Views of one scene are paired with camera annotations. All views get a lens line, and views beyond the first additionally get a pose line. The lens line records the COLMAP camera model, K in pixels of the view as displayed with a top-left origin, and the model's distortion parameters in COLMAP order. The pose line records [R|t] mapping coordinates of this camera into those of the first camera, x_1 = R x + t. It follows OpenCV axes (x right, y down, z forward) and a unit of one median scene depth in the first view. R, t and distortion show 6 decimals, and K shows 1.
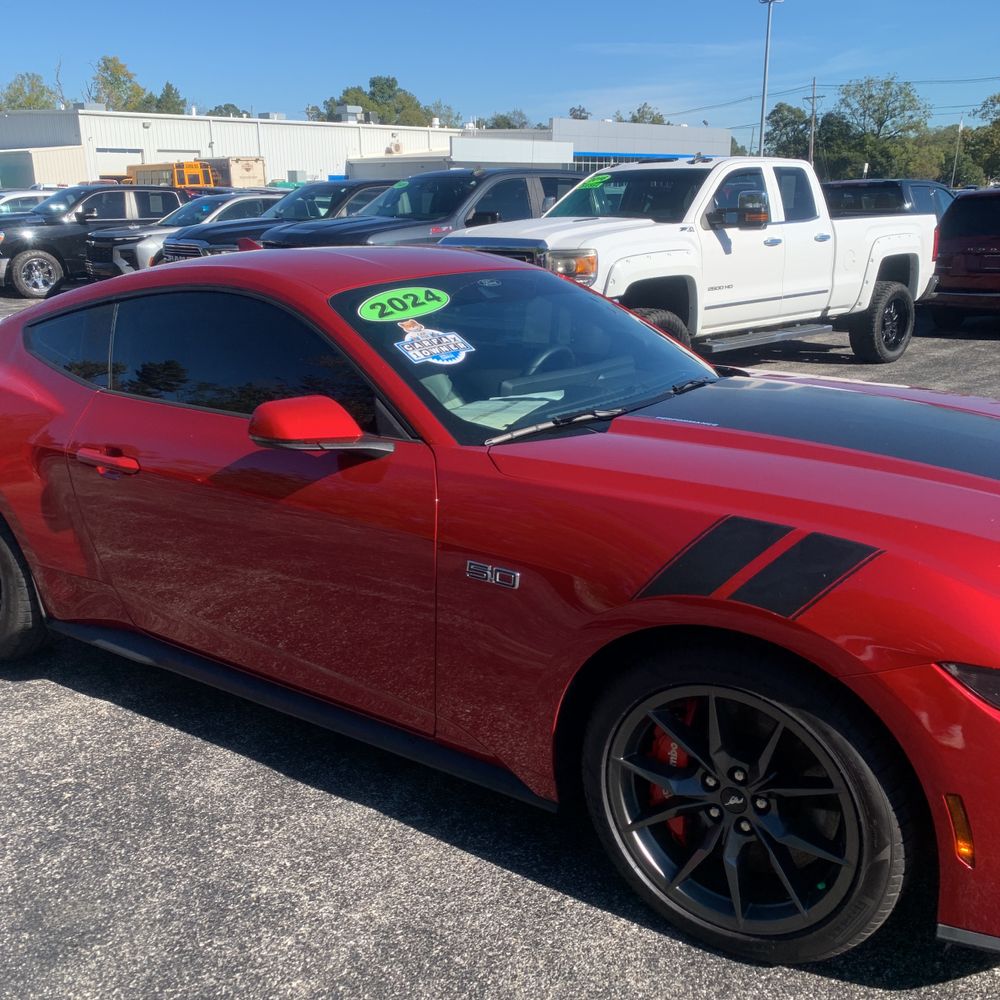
lens RADIAL K [[1026.1, 0, 500.1], [0, 1026.1, 495.6], [0, 0, 1]] dist [0.010501, 0.000000]
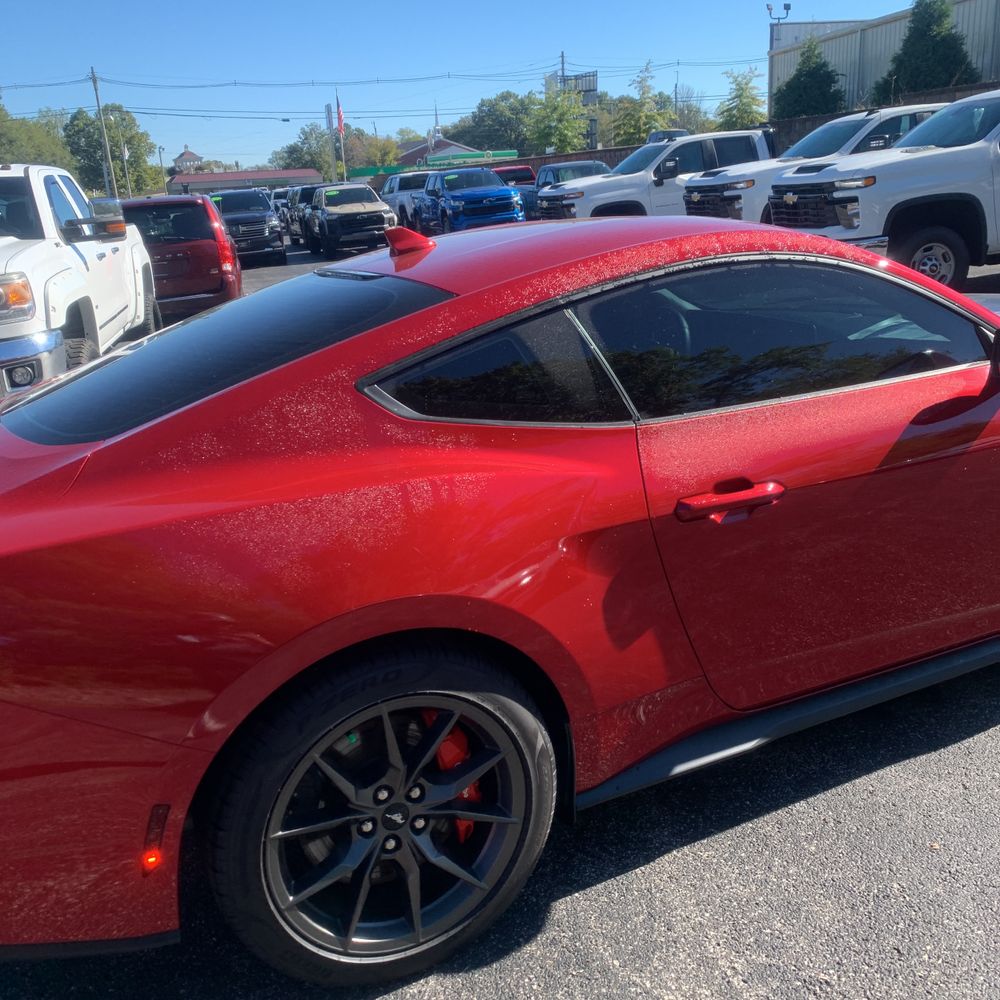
lens RADIAL K [[1026.1, 0, 503.9], [0, 1026.1, 490.6], [0, 0, 1]] dist [0.010501, 0.000000]
pose [[0.497115, -0.267552, 0.825405, -1.297623], [0.295344, 0.946645, 0.128975, -0.223669], [-0.815873, 0.179662, 0.549611, 0.878737]]
